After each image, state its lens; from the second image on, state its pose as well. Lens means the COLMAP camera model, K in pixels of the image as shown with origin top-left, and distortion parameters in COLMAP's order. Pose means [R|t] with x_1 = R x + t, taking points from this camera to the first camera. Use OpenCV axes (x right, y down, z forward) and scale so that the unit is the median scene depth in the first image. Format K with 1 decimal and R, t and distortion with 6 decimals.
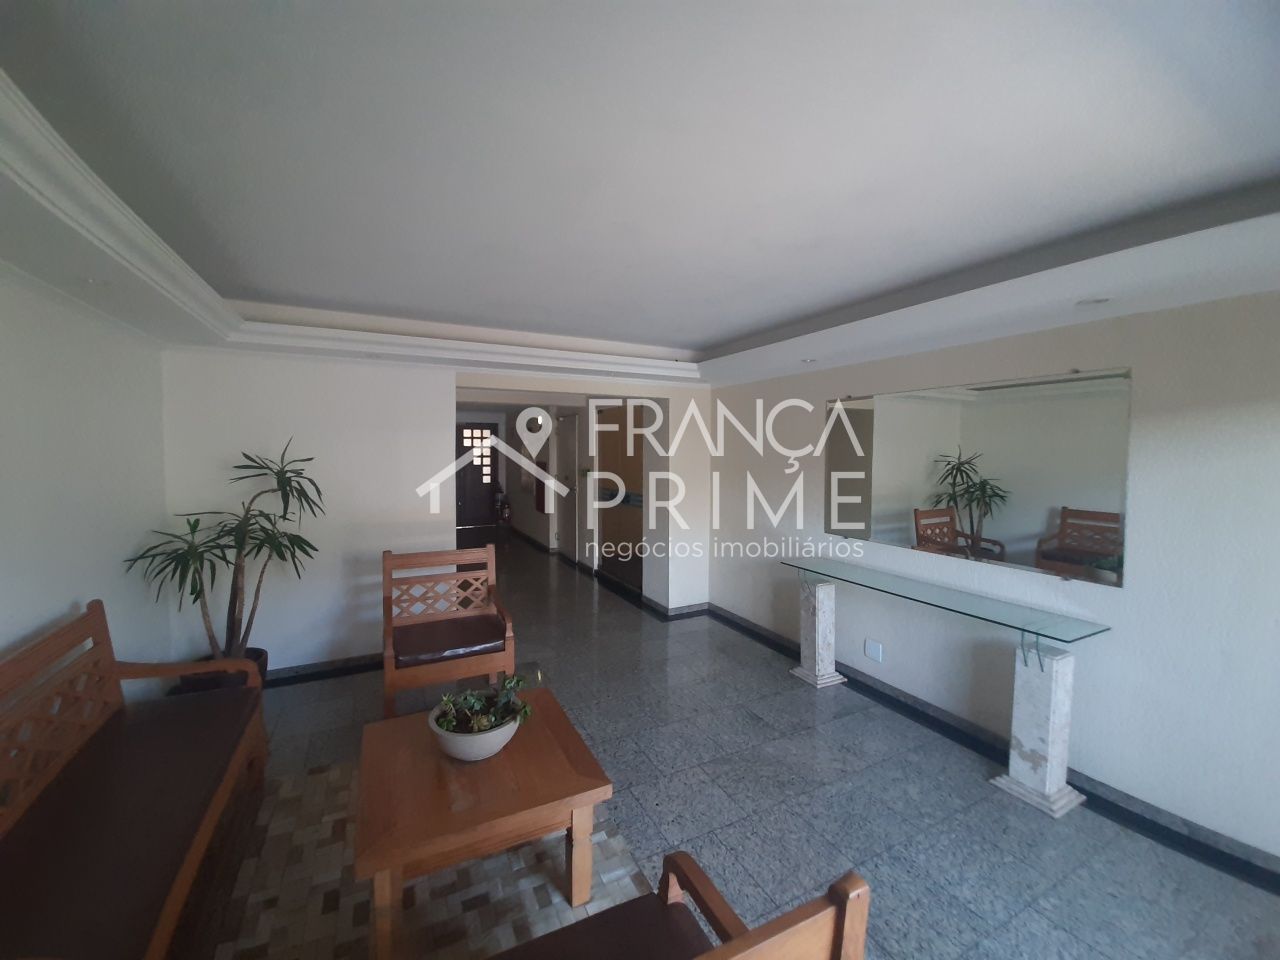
lens RADIAL K [[508.6, 0, 632.4], [0, 508.6, 474.2], [0, 0, 1]] dist [-0.001677, -0.003000]
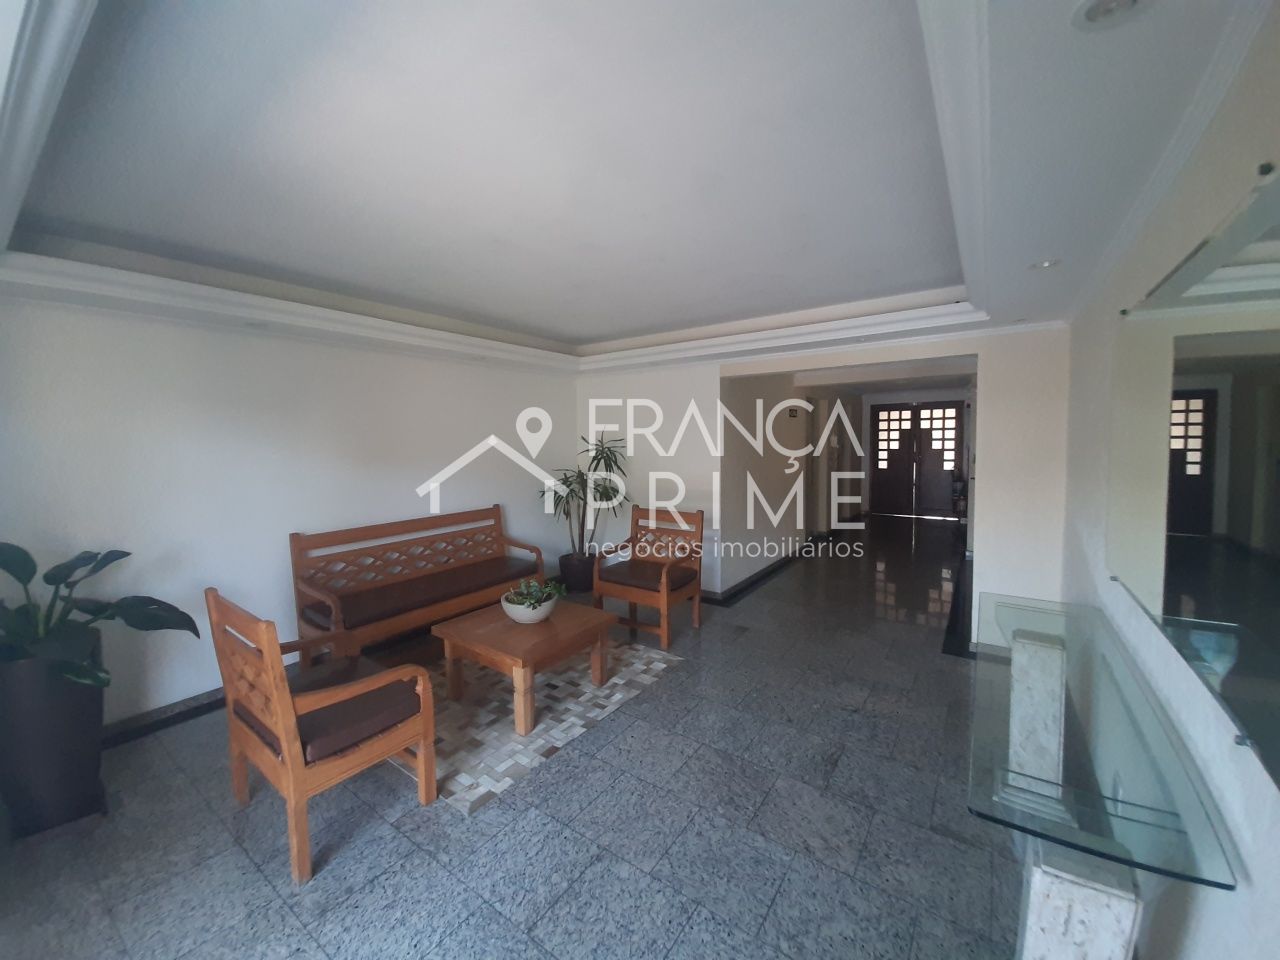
lens RADIAL K [[508.6, 0, 630.6], [0, 508.6, 478.5], [0, 0, 1]] dist [-0.001677, -0.003000]
pose [[0.458107, 0.060988, -0.886802, 0.642800], [-0.029431, 0.998137, 0.053441, 0.003838], [0.888410, 0.001618, 0.459048, 0.293168]]
